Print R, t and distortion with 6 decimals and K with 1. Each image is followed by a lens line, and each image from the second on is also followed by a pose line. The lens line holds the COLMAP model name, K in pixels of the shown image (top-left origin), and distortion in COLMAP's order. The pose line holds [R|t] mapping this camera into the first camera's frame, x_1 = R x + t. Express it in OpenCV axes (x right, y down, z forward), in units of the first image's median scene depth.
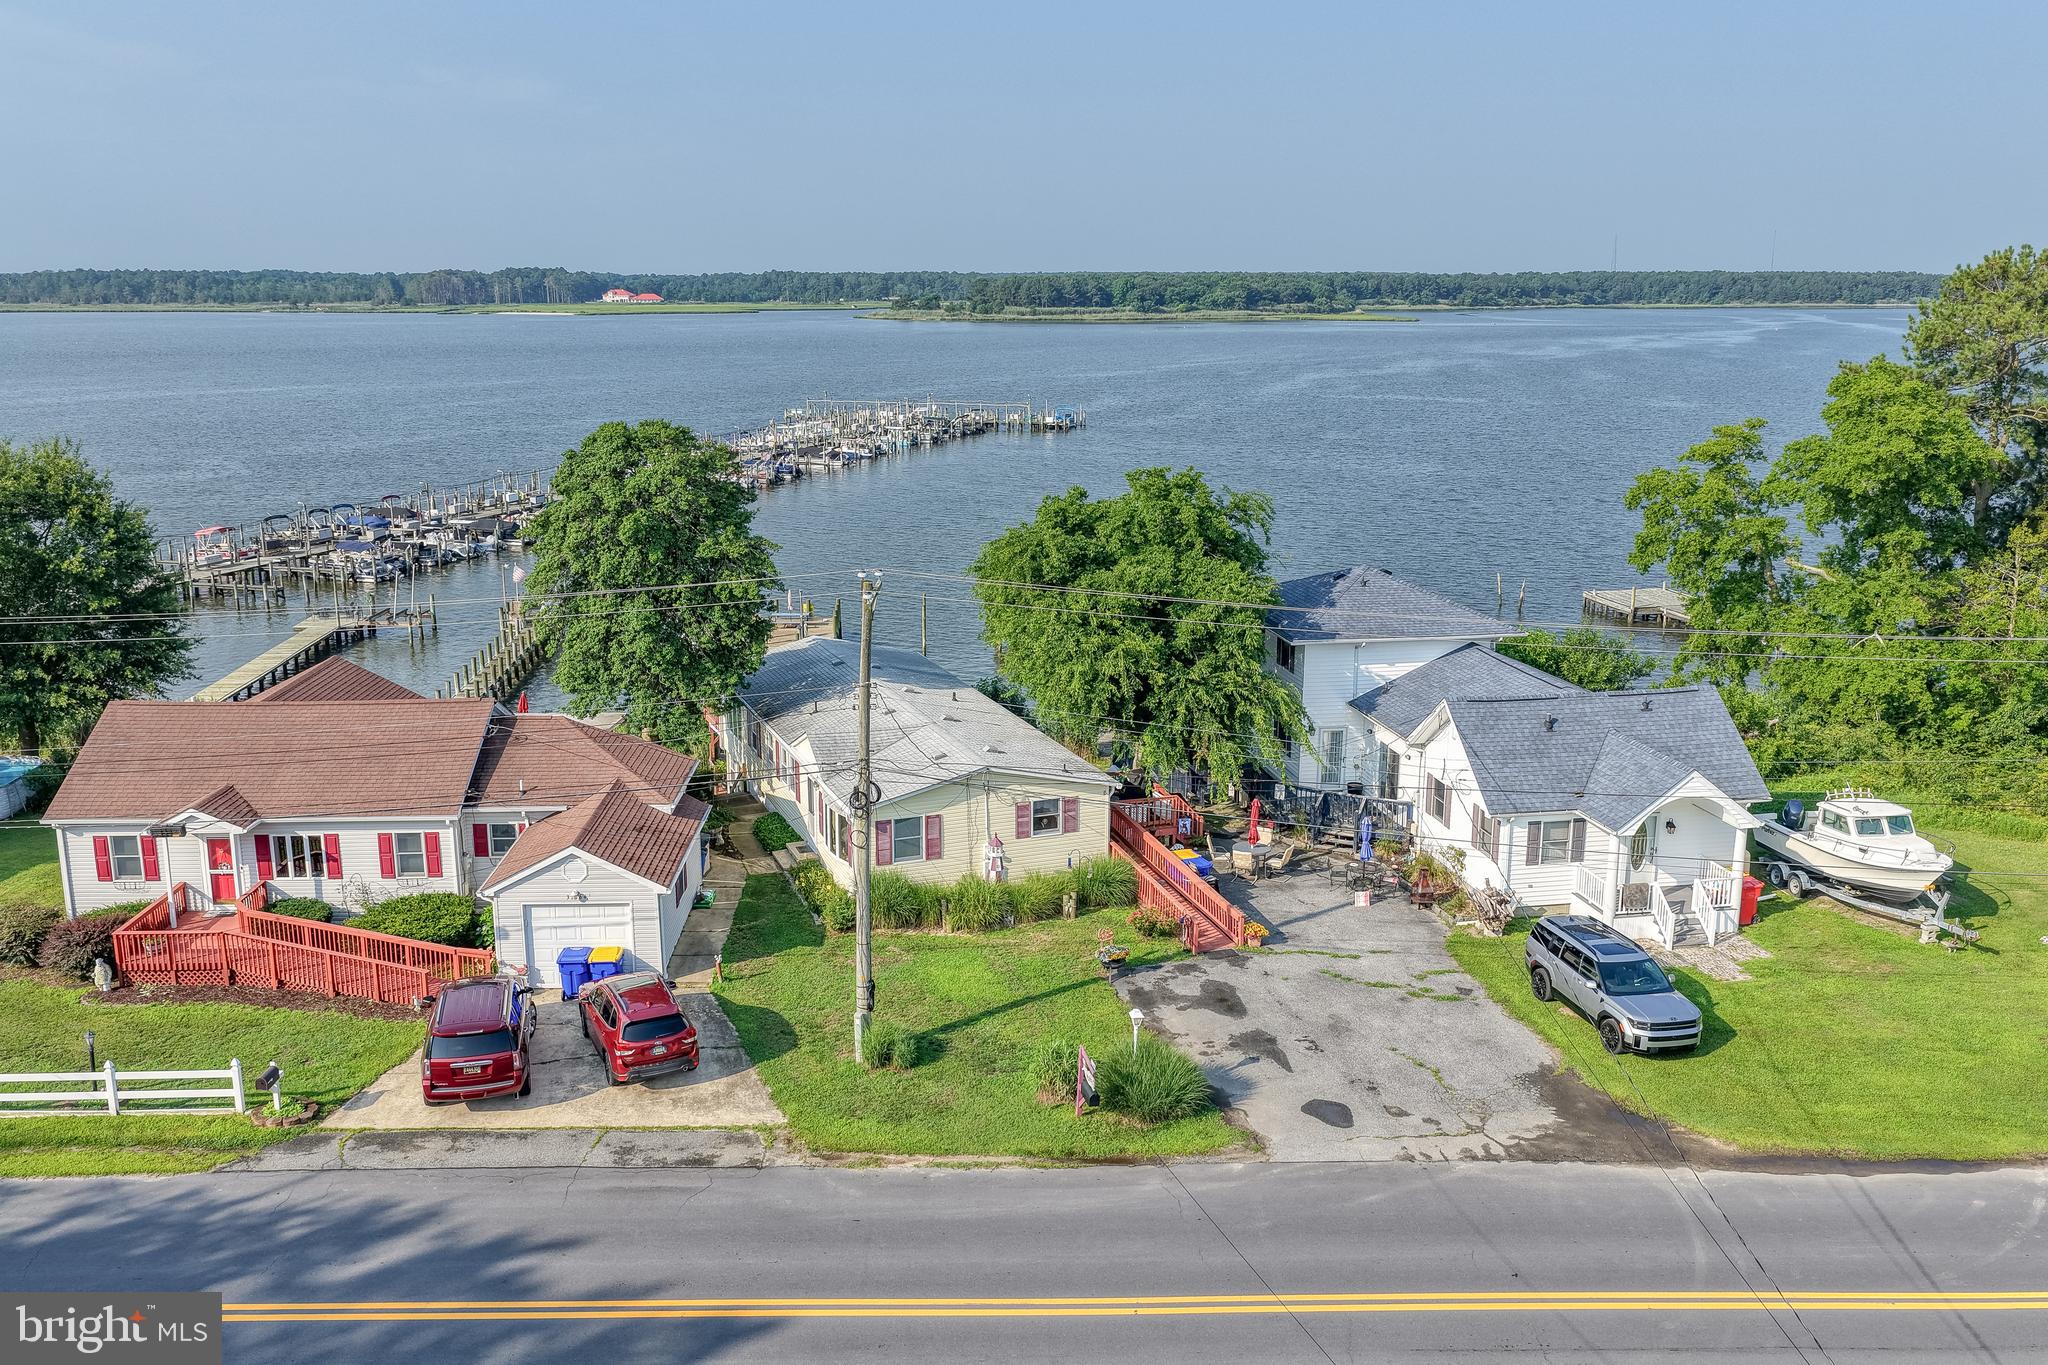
lens RADIAL K [[1723.4, 0, 1024.0], [0, 1723.4, 682.5], [0, 0, 1]] dist [-0.007953, 0.026504]
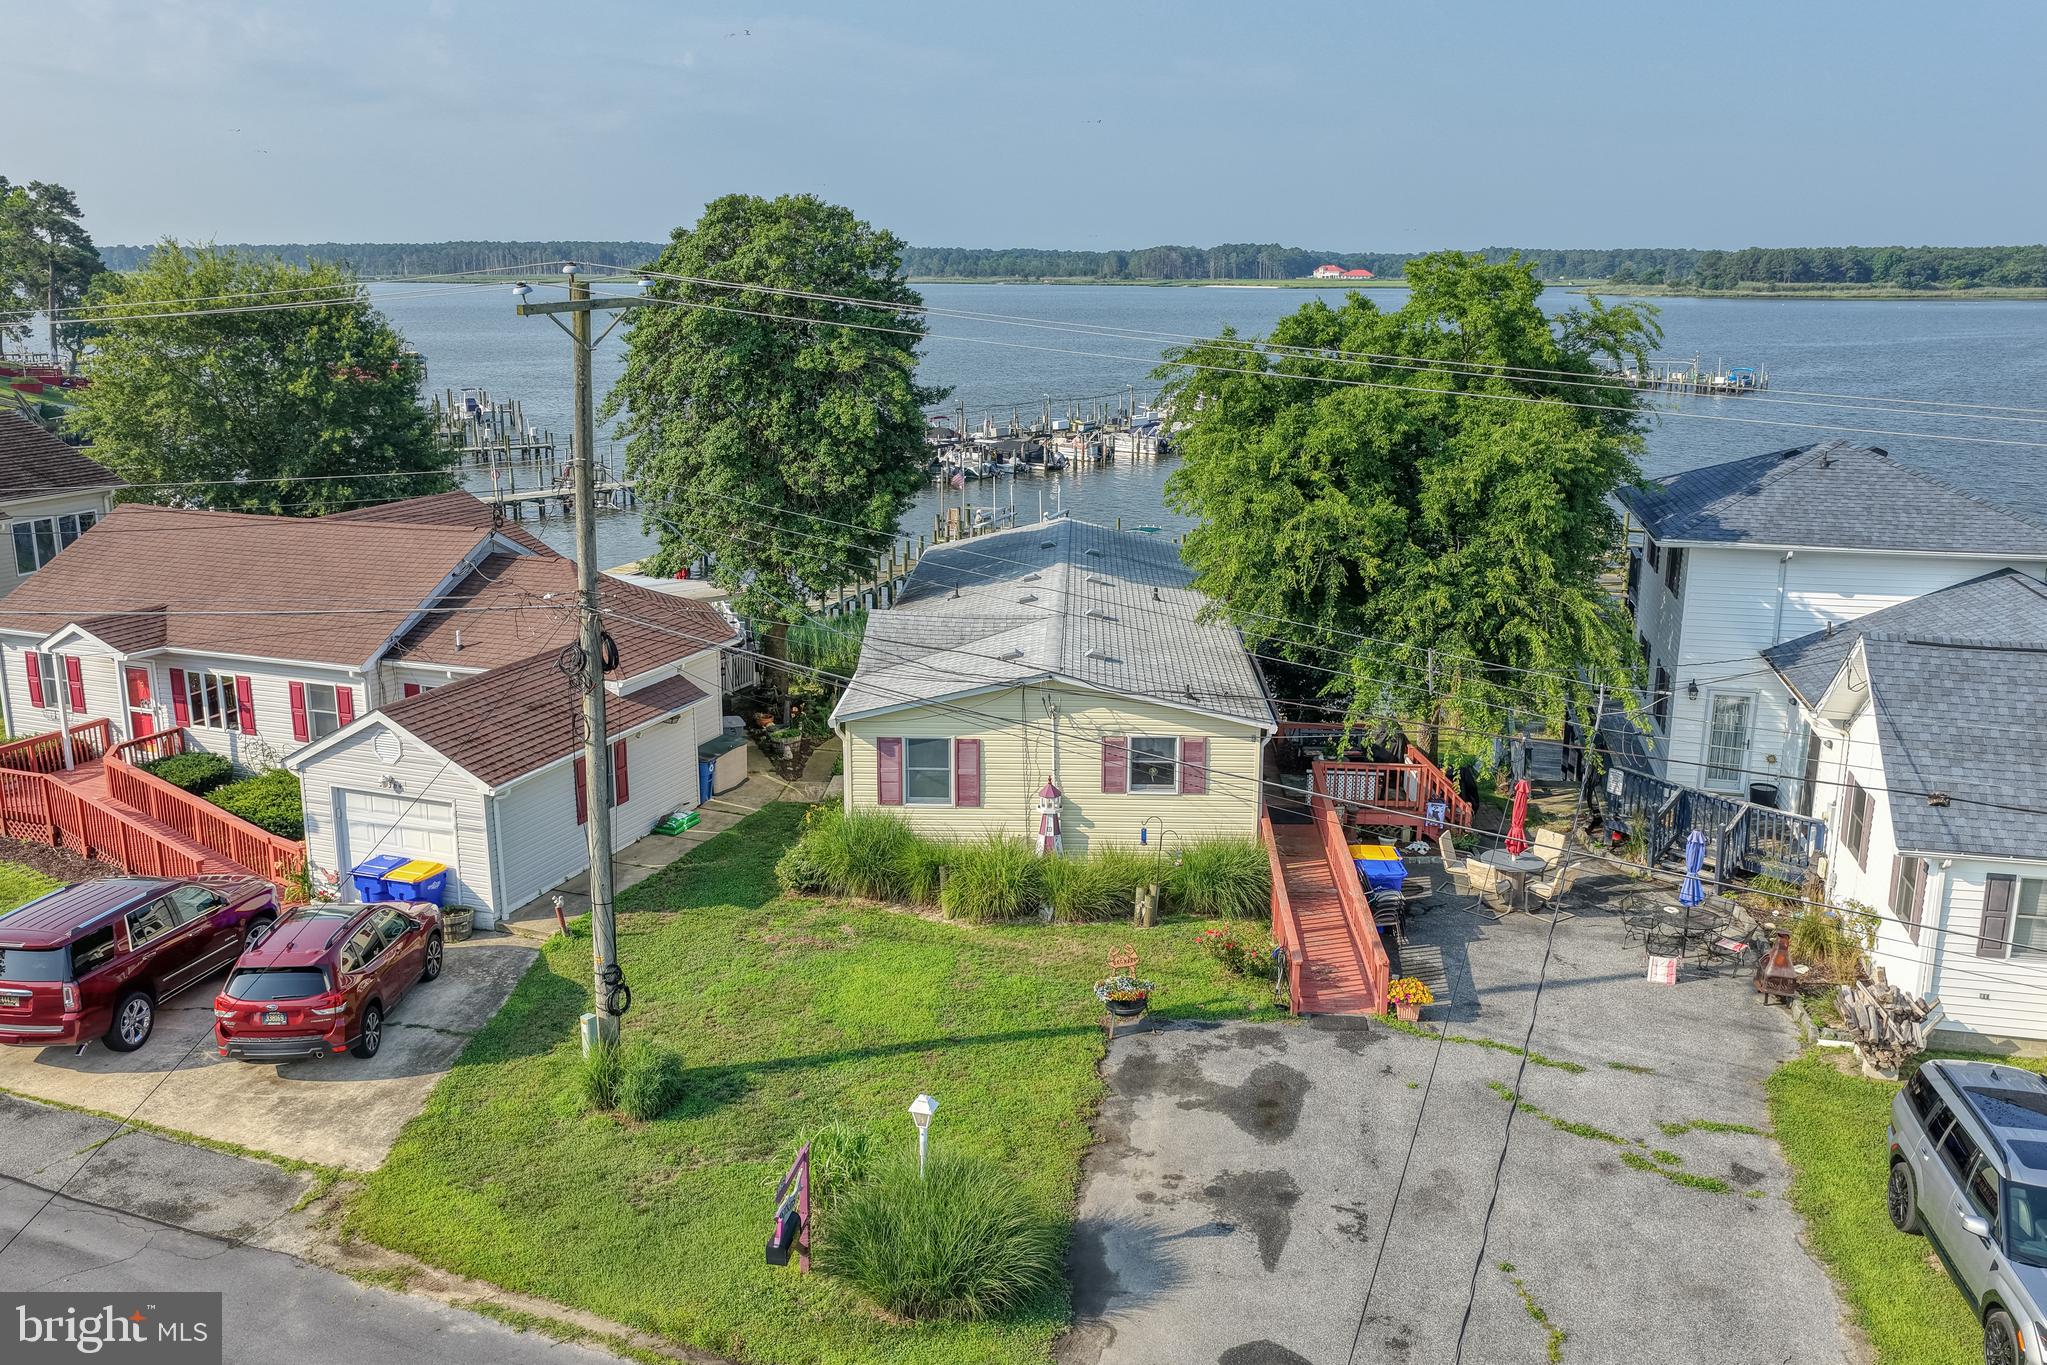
lens RADIAL K [[1722.6, 0, 1023.5], [0, 1722.6, 682.5], [0, 0, 1]] dist [-0.007953, 0.026504]
pose [[0.918472, 0.095418, -0.383802, 0.210096], [-0.091969, 0.995386, 0.027375, 0.034294], [0.384643, 0.010154, 0.923010, 0.387697]]
